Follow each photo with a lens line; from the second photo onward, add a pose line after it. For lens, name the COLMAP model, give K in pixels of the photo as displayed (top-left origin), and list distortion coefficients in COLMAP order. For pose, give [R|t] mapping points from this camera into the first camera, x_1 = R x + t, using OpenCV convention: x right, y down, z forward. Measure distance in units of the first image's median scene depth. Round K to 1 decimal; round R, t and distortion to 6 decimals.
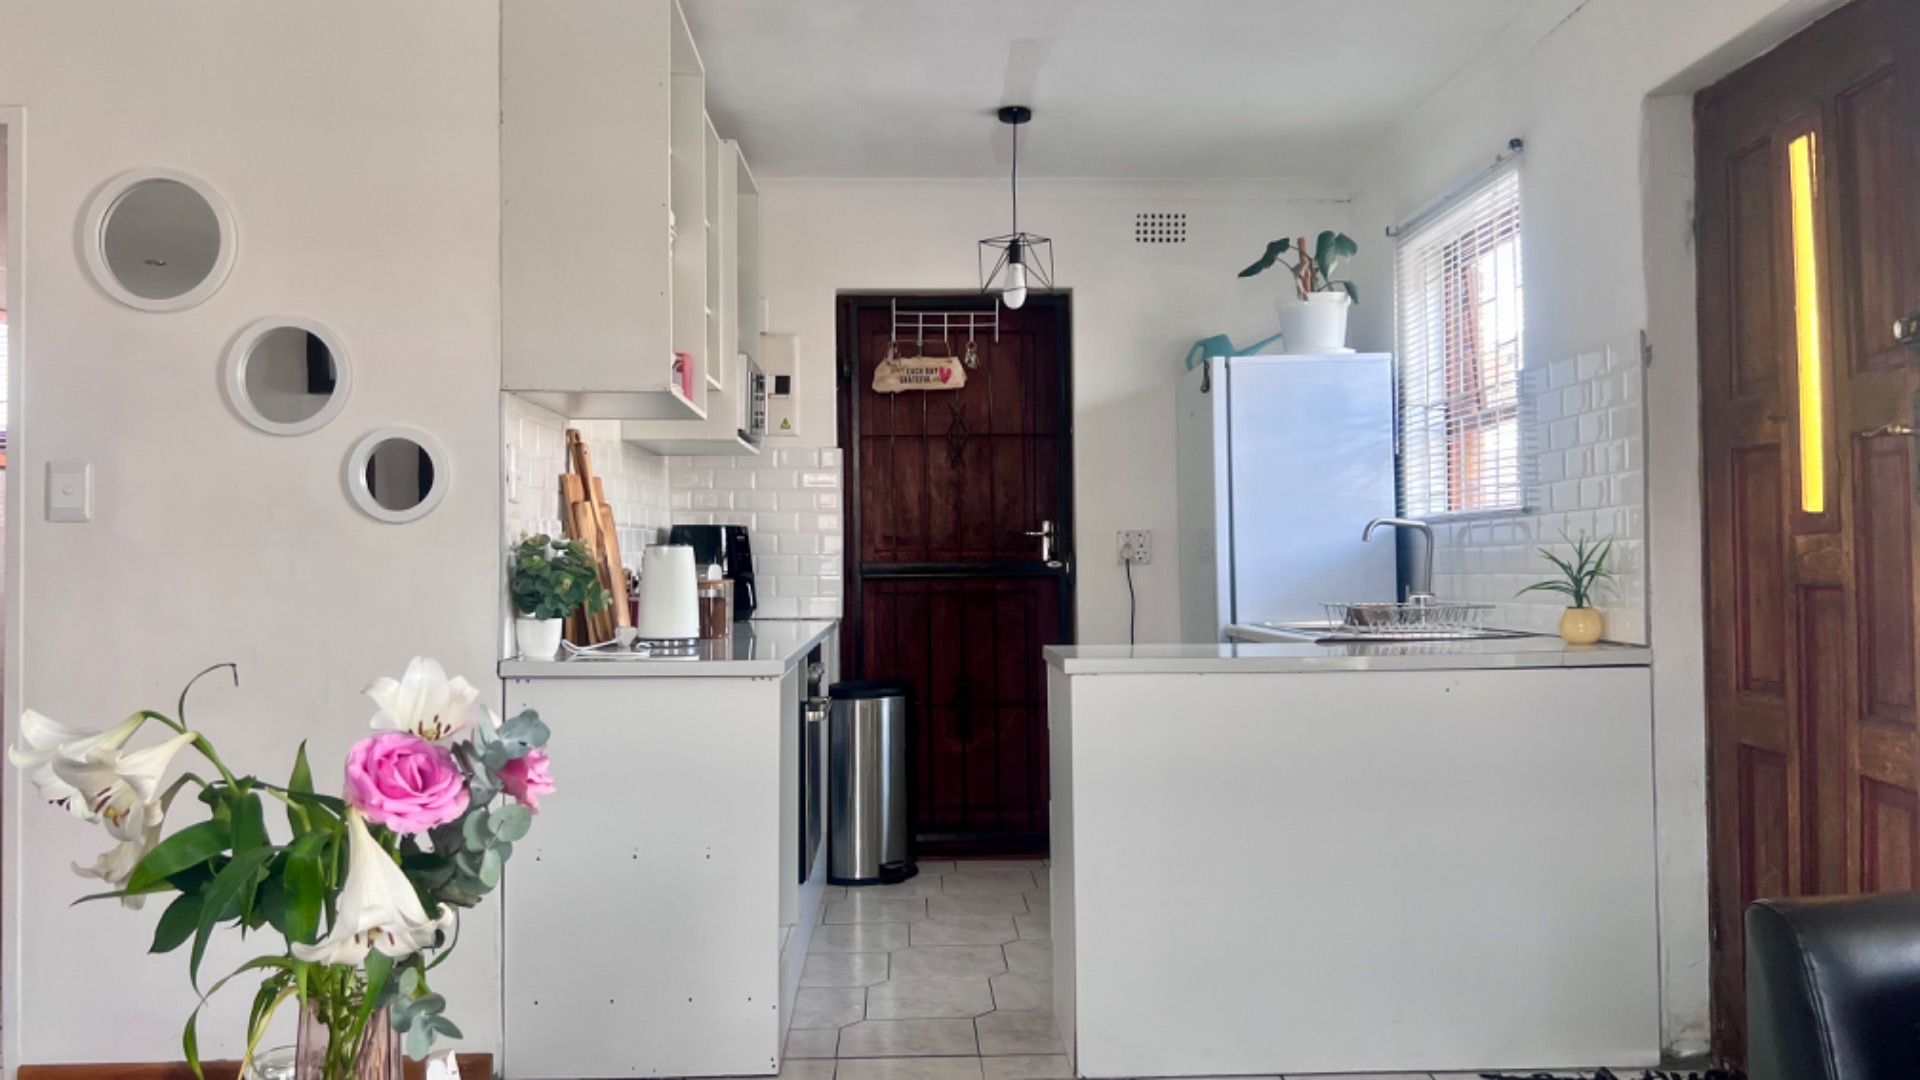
lens RADIAL K [[1456.1, 0, 960.0], [0, 1456.1, 540.0], [0, 0, 1]] dist [0.062698, -0.072410]
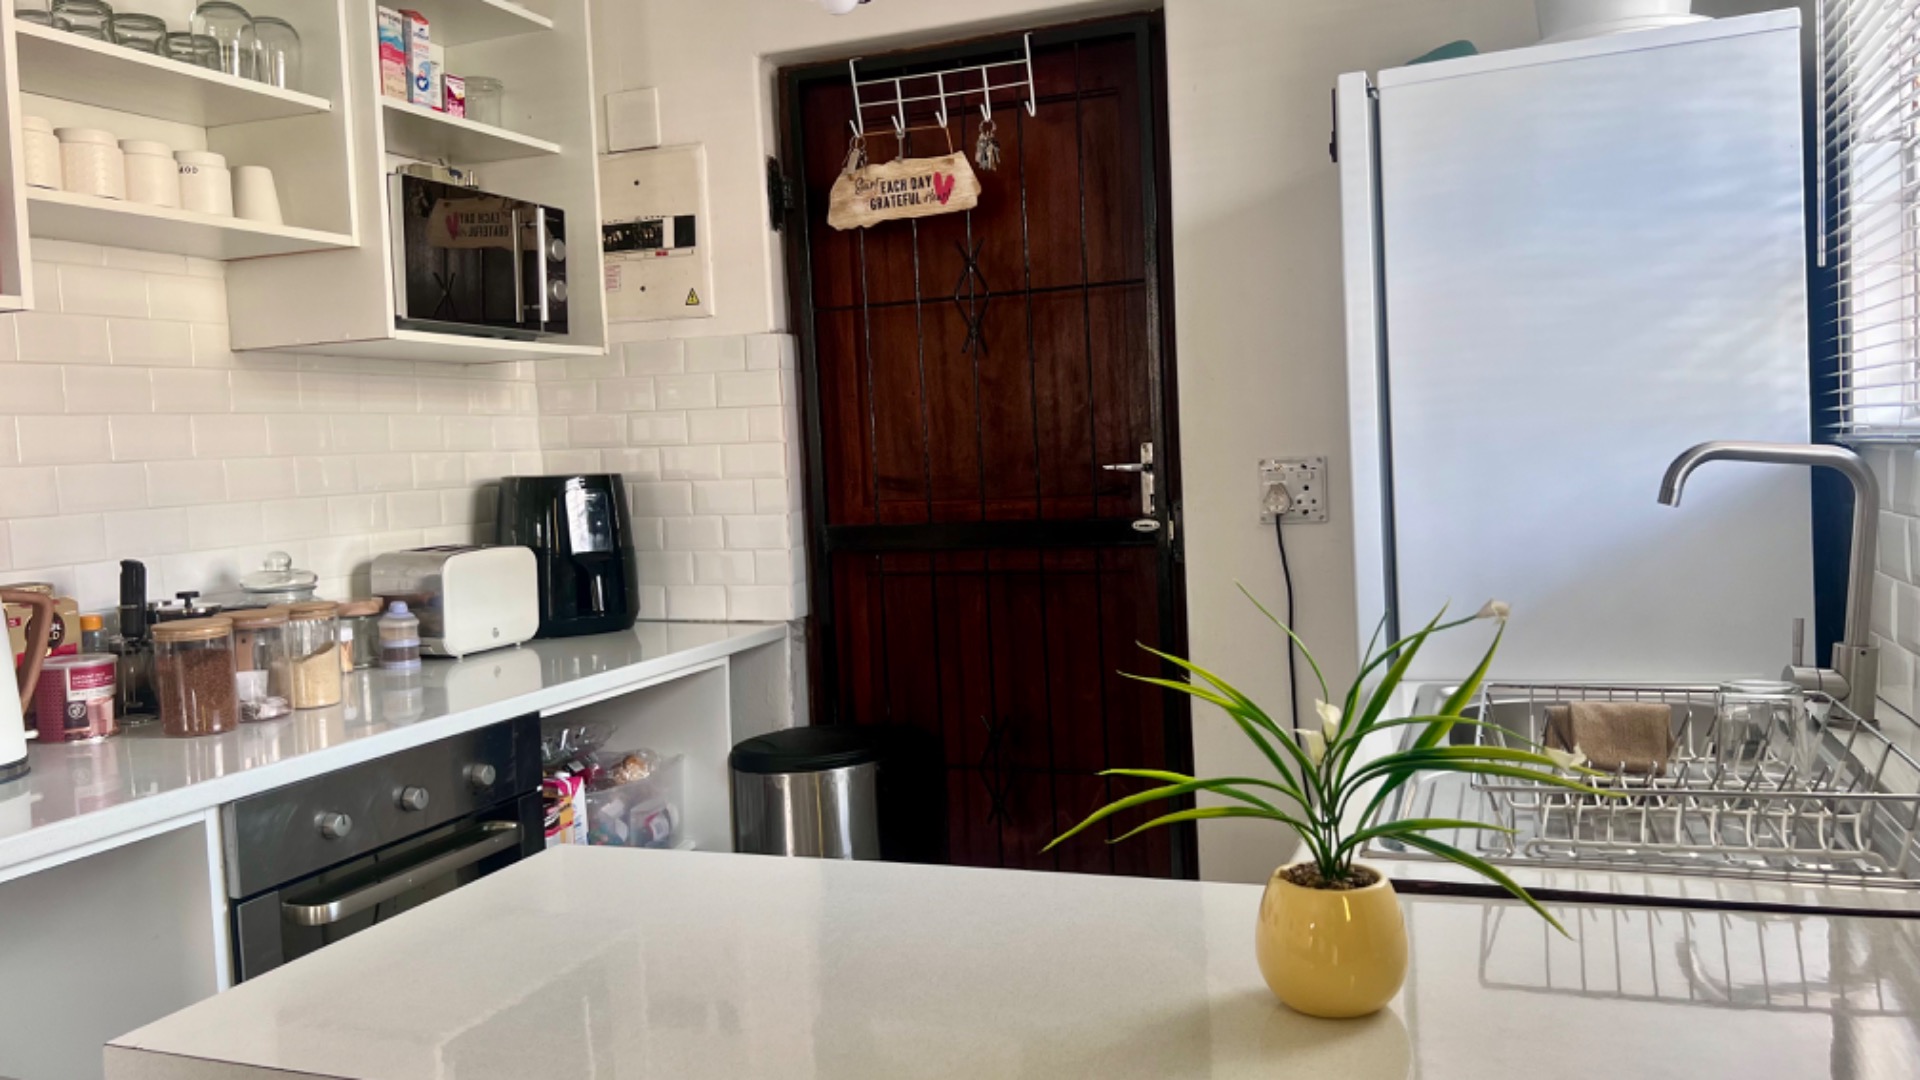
lens RADIAL K [[1449.9, 0, 967.6], [0, 1449.9, 543.7], [0, 0, 1]] dist [0.090478, -0.177981]
pose [[0.914711, -0.003553, -0.404092, 0.222501], [0.040104, 0.995823, 0.082024, -0.023122], [0.402113, -0.091234, 0.911033, 0.484769]]
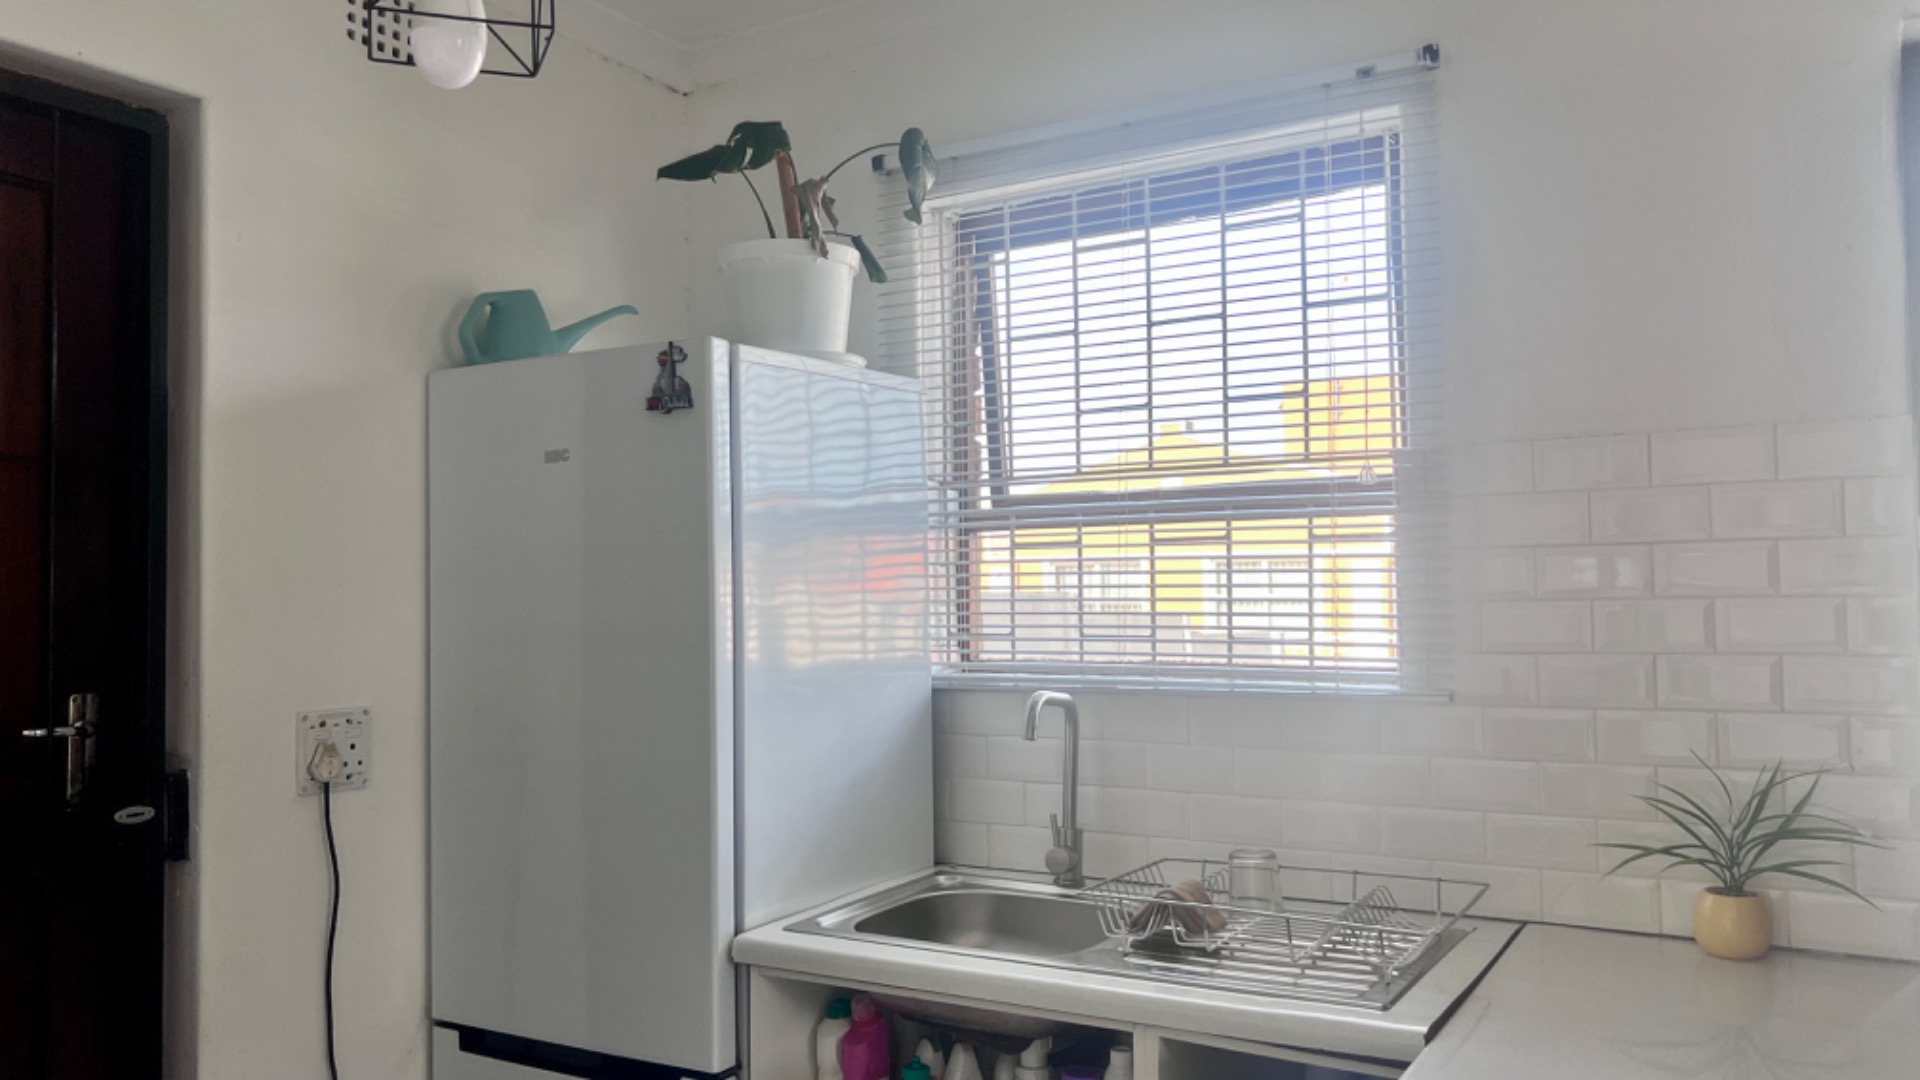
lens RADIAL K [[1456.1, 0, 960.0], [0, 1456.1, 540.0], [0, 0, 1]] dist [0.062698, -0.072410]
pose [[0.557807, 0.028834, 0.829470, -0.135849], [-0.010045, 0.999558, -0.027992, -0.046175], [-0.829910, 0.007282, 0.557849, 0.612343]]
